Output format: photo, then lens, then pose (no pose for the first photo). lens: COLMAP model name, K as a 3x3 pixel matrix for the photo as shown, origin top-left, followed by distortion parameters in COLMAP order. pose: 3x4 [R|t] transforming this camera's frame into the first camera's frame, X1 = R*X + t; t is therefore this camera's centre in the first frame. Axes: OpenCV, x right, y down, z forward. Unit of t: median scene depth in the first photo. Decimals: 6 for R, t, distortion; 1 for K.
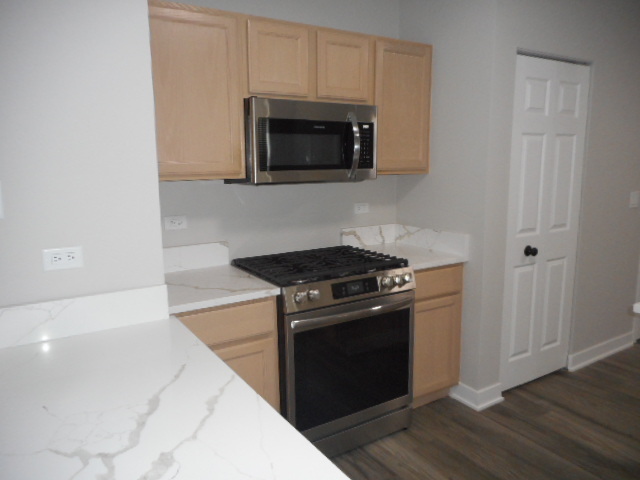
lens RADIAL K [[482.0, 0, 319.2], [0, 482.0, 240.6], [0, 0, 1]] dist [0.004890, -0.000812]
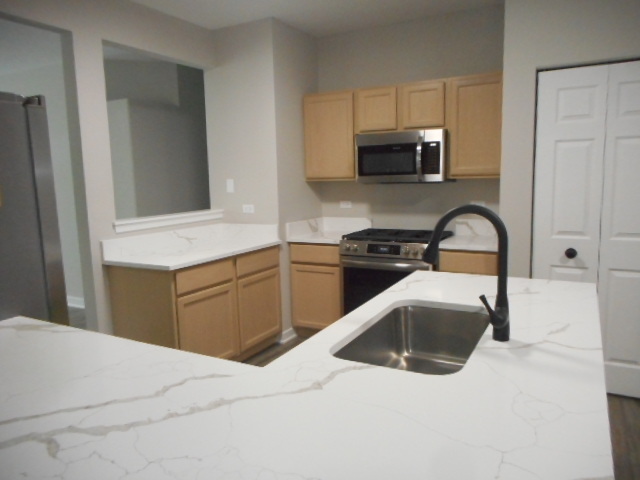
lens RADIAL K [[482.0, 0, 317.9], [0, 482.0, 242.5], [0, 0, 1]] dist [0.004890, -0.000812]
pose [[0.480661, 0.116727, -0.869103, 1.285997], [-0.127717, 0.989851, 0.062310, 0.004235], [0.867556, 0.081049, 0.490691, 0.031464]]
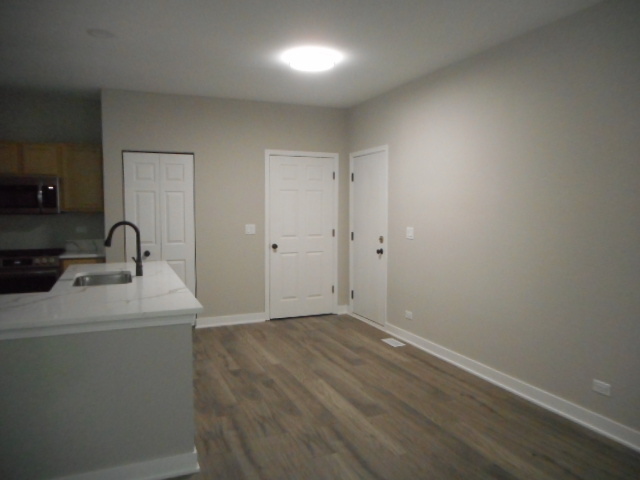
lens RADIAL K [[482.0, 0, 320.4], [0, 482.0, 242.6], [0, 0, 1]] dist [0.004890, -0.000812]
pose [[0.985977, 0.022808, -0.165315, 1.679161], [-0.037314, 0.995667, -0.085180, 0.136164], [0.162656, 0.090154, 0.982556, -0.860549]]
